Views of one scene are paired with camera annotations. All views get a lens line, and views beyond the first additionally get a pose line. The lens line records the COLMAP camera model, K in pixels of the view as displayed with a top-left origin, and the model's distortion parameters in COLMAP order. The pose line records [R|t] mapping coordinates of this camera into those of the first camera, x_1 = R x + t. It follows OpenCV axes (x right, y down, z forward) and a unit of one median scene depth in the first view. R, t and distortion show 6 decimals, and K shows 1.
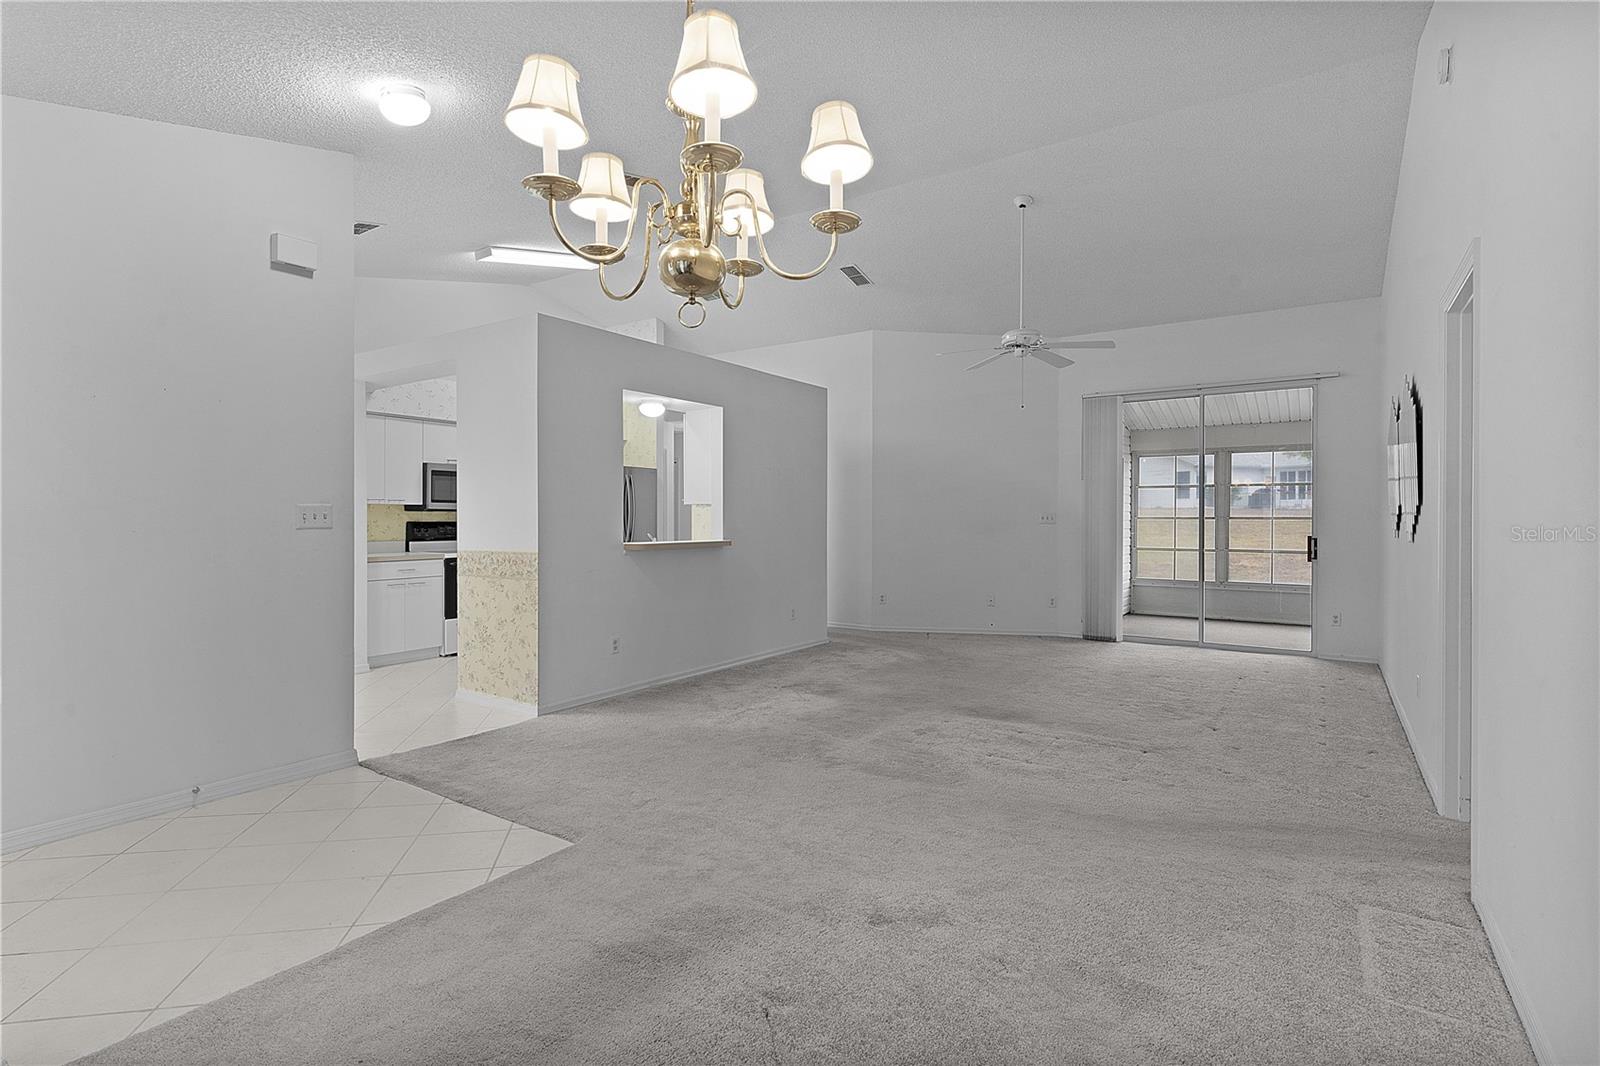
lens RADIAL K [[772.9, 0, 796.8], [0, 772.9, 512.6], [0, 0, 1]] dist [-0.003667, -0.000560]
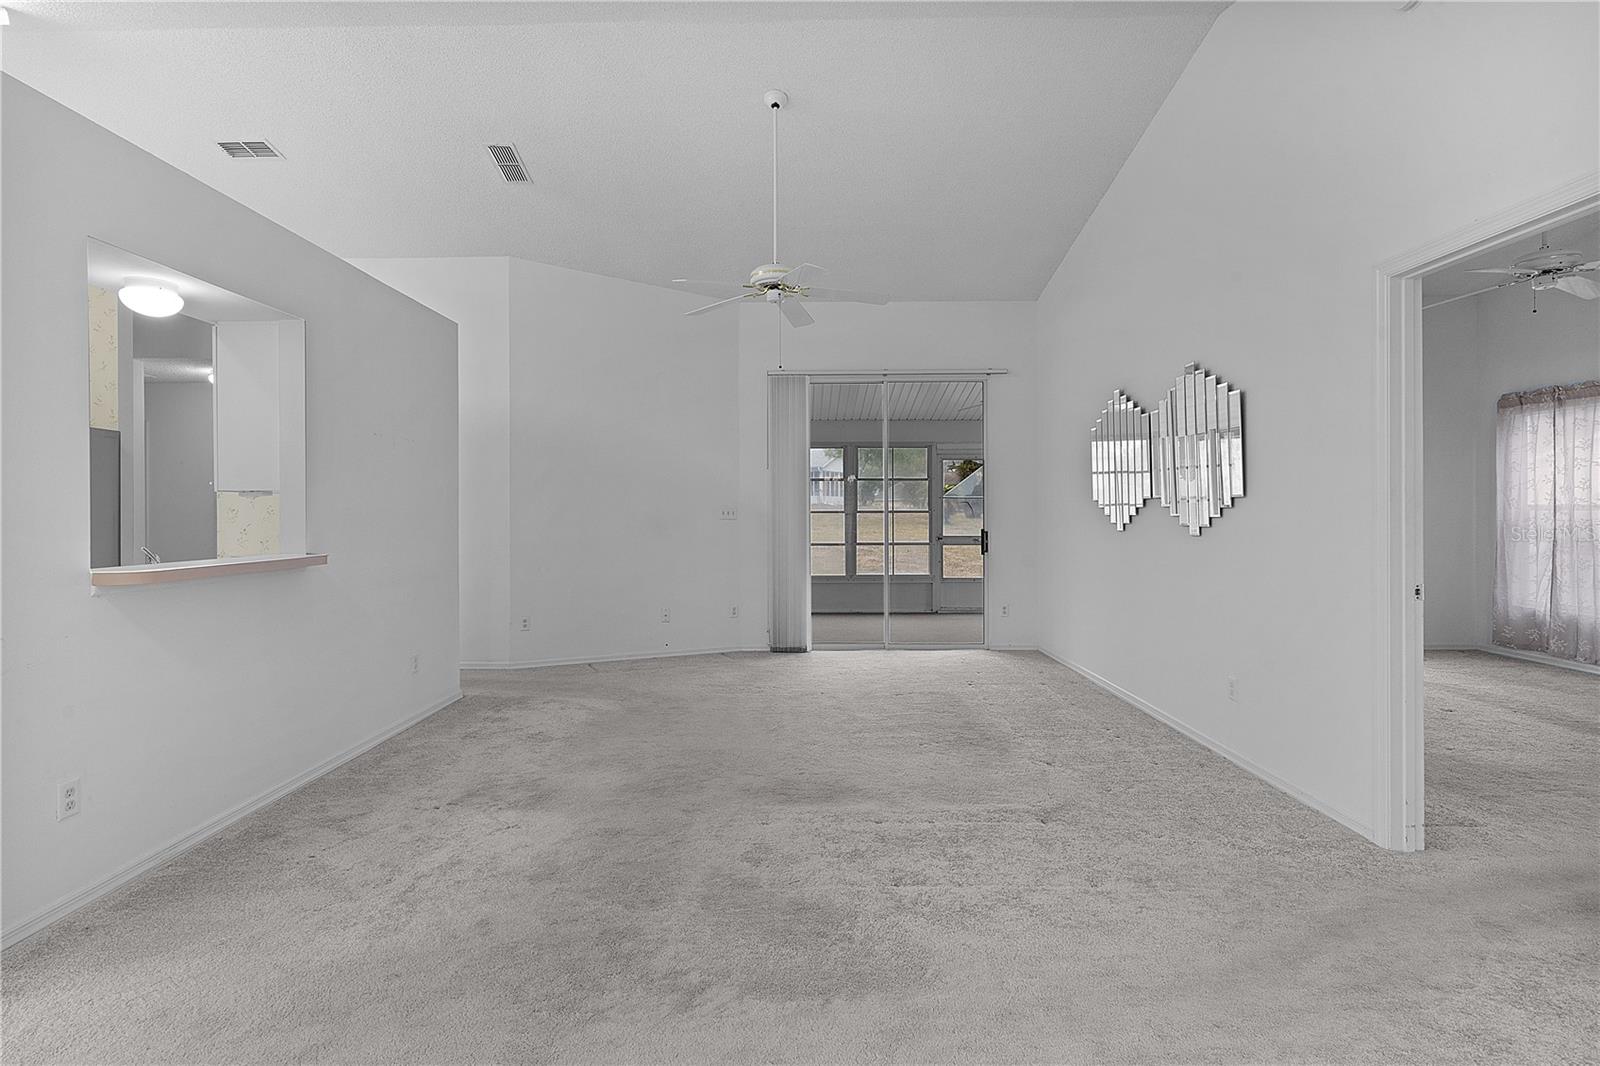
lens RADIAL K [[772.9, 0, 796.8], [0, 772.9, 512.6], [0, 0, 1]] dist [-0.003667, -0.000560]
pose [[0.832941, -0.004702, 0.553343, -0.101976], [0.001300, 0.999978, 0.006540, 0.001336], [-0.553361, -0.004728, 0.832928, 0.308935]]
